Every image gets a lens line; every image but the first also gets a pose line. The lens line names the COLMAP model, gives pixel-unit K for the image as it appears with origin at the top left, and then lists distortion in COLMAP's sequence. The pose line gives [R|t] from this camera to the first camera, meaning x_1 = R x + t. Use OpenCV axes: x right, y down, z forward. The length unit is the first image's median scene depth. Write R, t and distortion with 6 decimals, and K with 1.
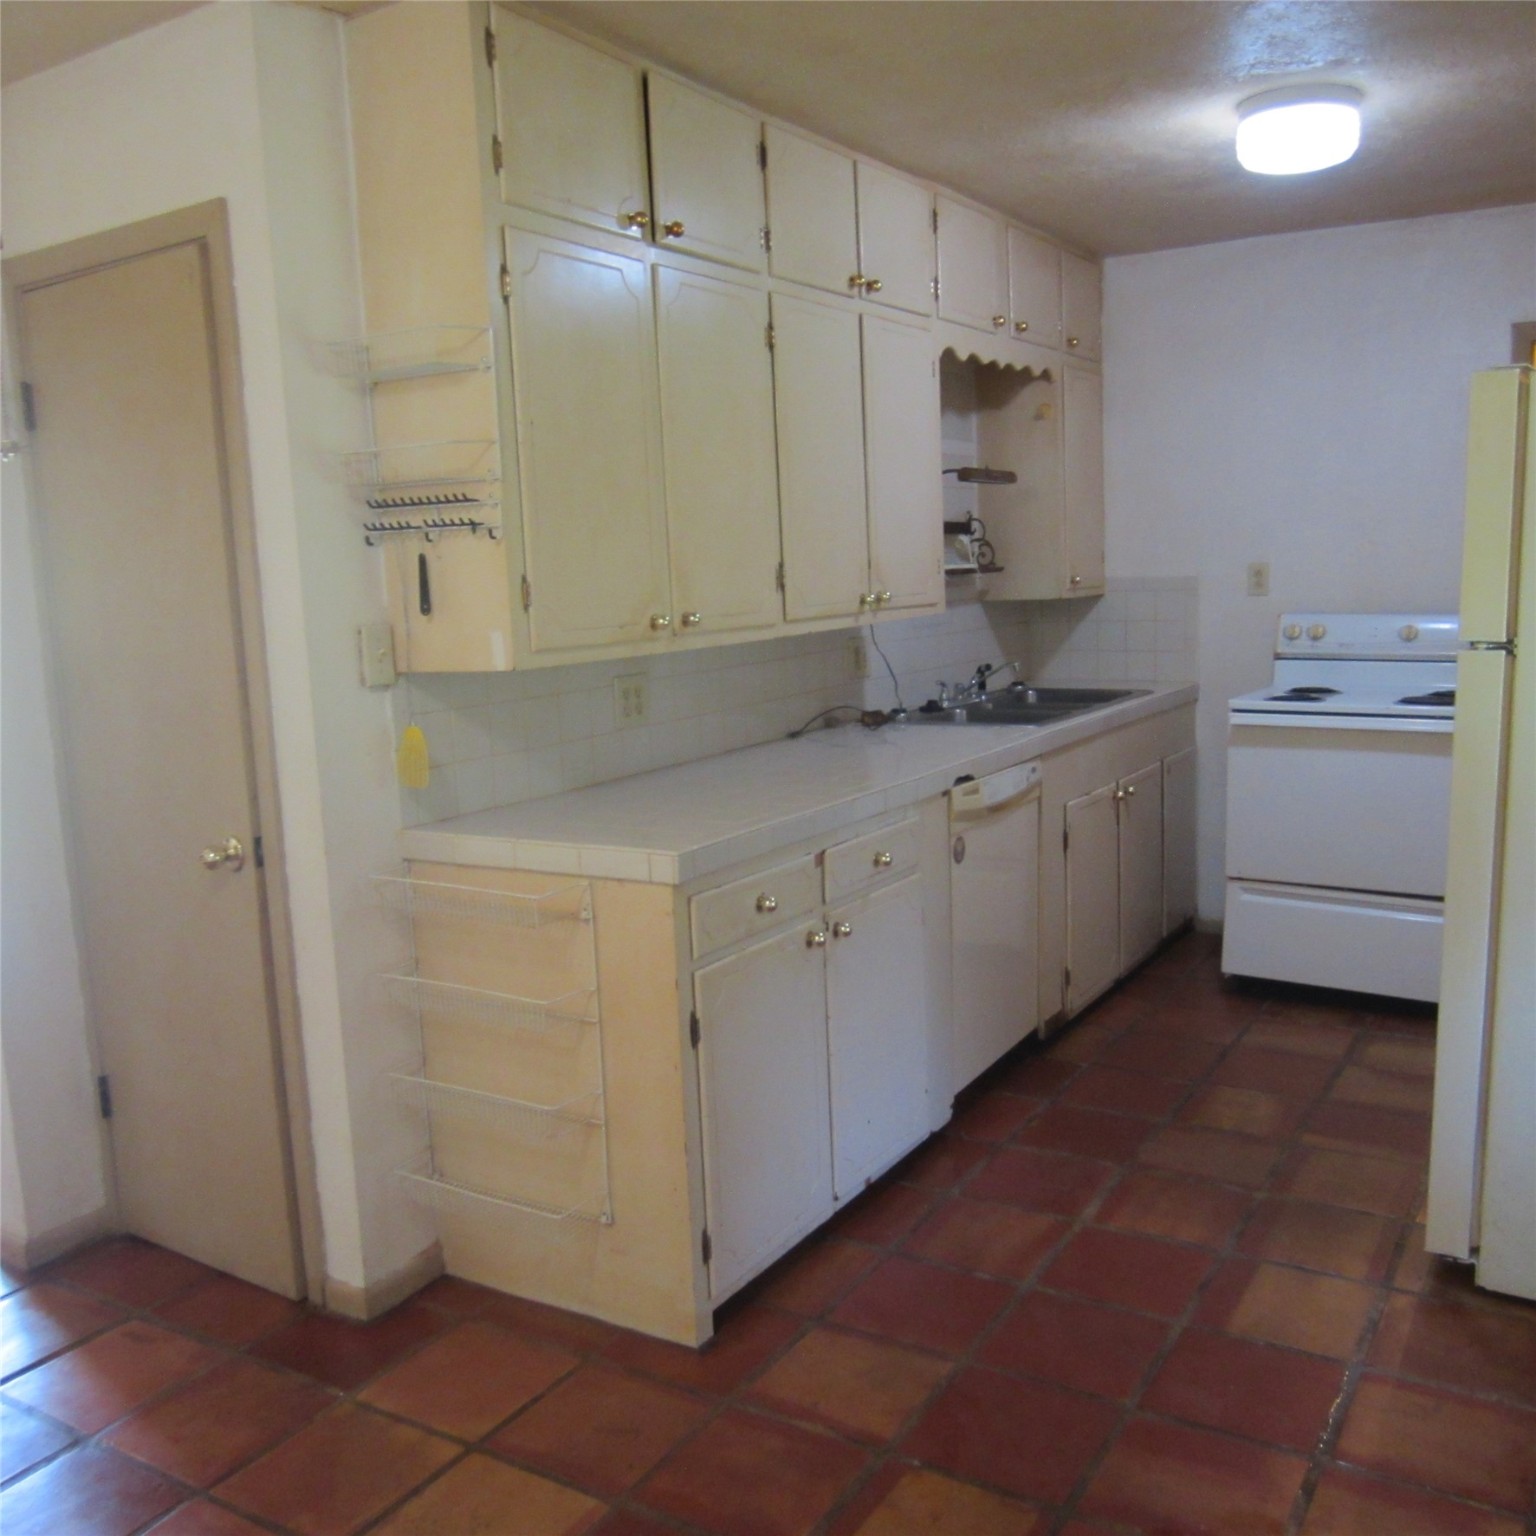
lens RADIAL K [[1448.3, 0, 768.0], [0, 1448.3, 768.0], [0, 0, 1]] dist [-0.051486, 0.009206]
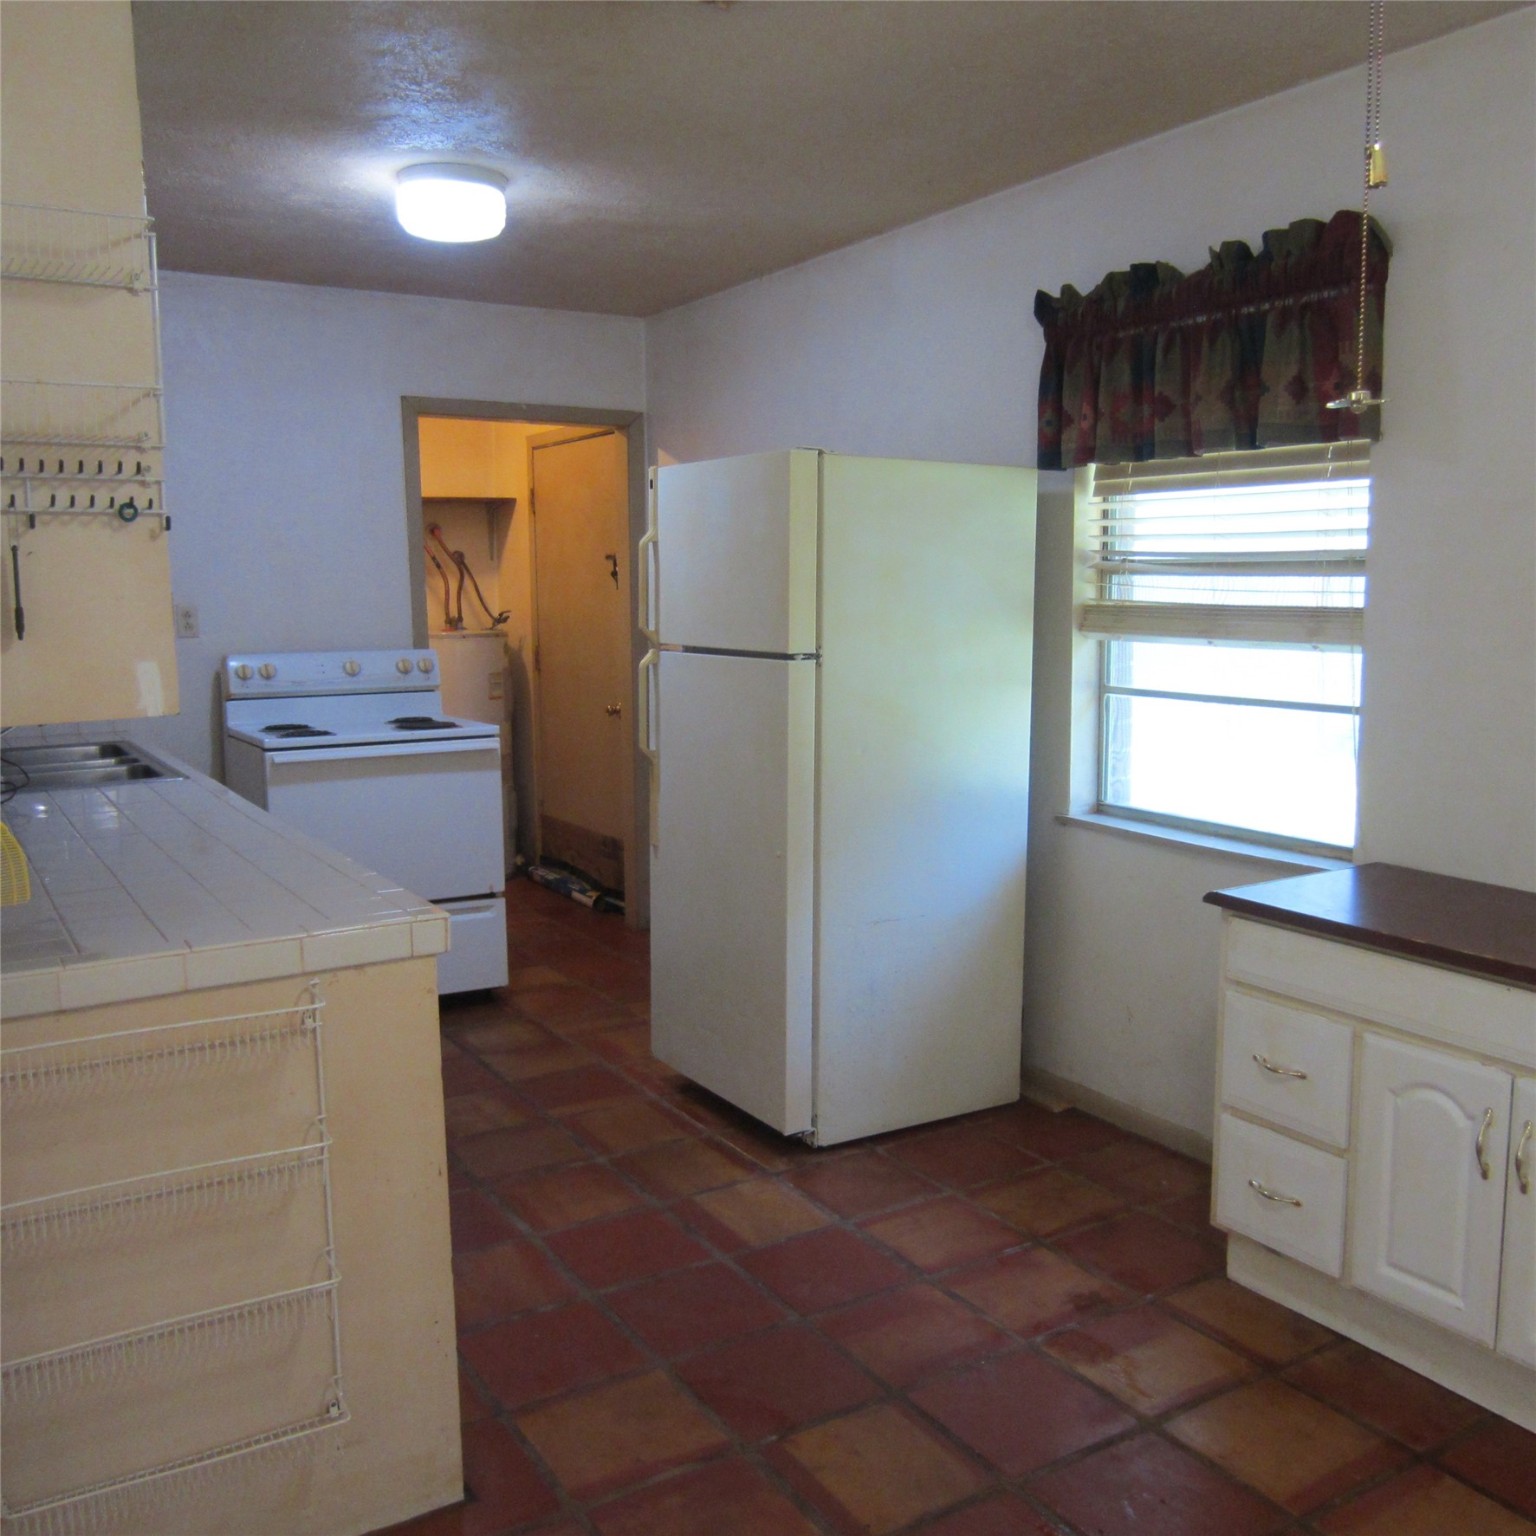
lens RADIAL K [[1445.9, 0, 768.0], [0, 1445.9, 768.0], [0, 0, 1]] dist [0.019798, -0.104495]
pose [[0.443680, -0.083497, 0.892287, -0.681029], [0.123155, 0.991885, 0.031579, -0.028064], [-0.887683, 0.095879, 0.450362, 0.410911]]
